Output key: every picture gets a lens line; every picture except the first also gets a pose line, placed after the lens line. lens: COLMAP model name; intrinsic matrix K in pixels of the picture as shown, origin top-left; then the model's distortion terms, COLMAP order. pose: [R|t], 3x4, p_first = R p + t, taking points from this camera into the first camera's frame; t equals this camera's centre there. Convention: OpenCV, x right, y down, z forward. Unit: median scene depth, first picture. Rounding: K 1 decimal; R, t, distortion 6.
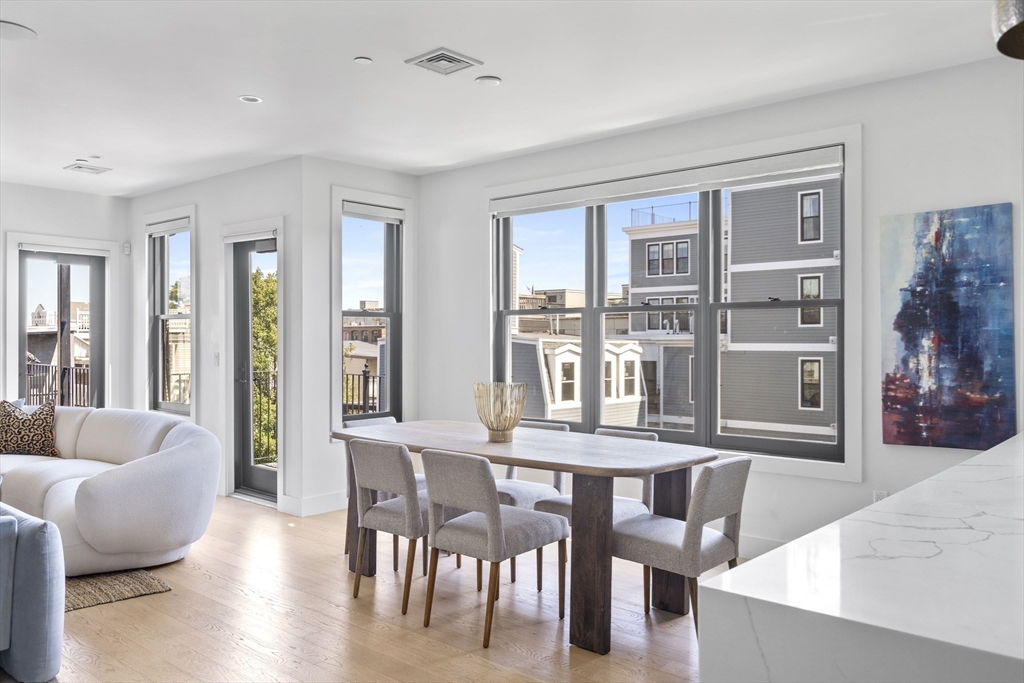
lens RADIAL K [[801.9, 0, 512.7], [0, 801.9, 337.5], [0, 0, 1]] dist [0.016897, 0.001212]
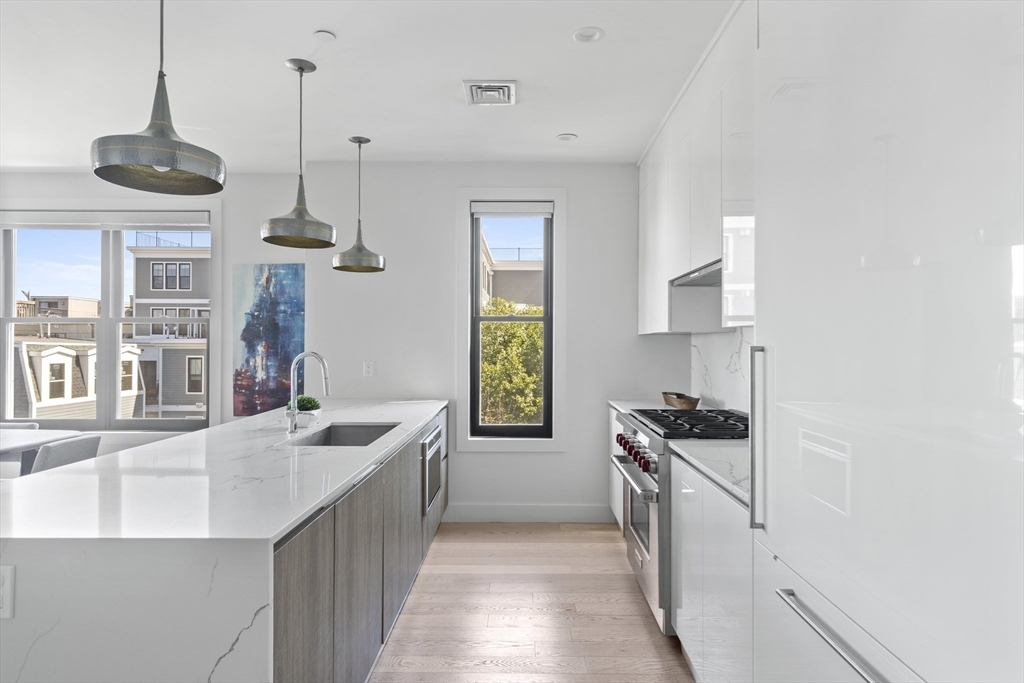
lens RADIAL K [[585.2, 0, 511.7], [0, 585.2, 344.5], [0, 0, 1]] dist [0.017954, 0.002320]
pose [[0.764192, 0.001915, 0.644986, 0.021912], [-0.005308, 0.999980, 0.003321, -0.001098], [-0.644967, -0.005962, 0.764188, -0.024141]]
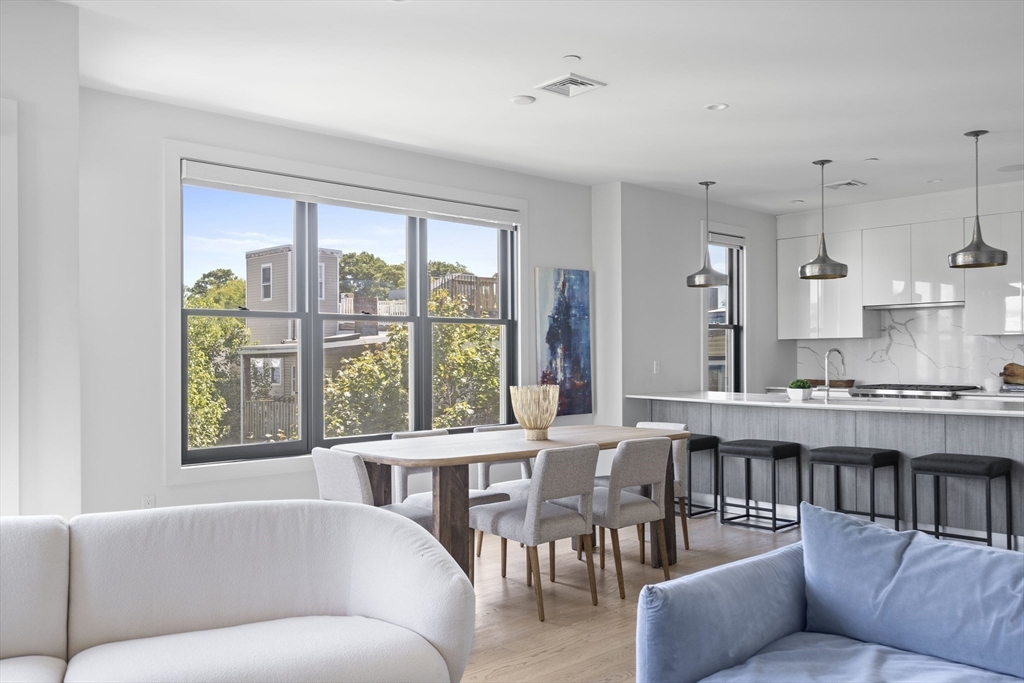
lens RADIAL K [[744.4, 0, 510.9], [0, 744.4, 338.2], [0, 0, 1]] dist [0.006975, 0.000275]
pose [[0.135259, 0.005060, 0.990797, -0.134463], [-0.009876, 0.999944, -0.003759, -0.001704], [-0.990761, -0.009277, 0.135302, 0.126298]]
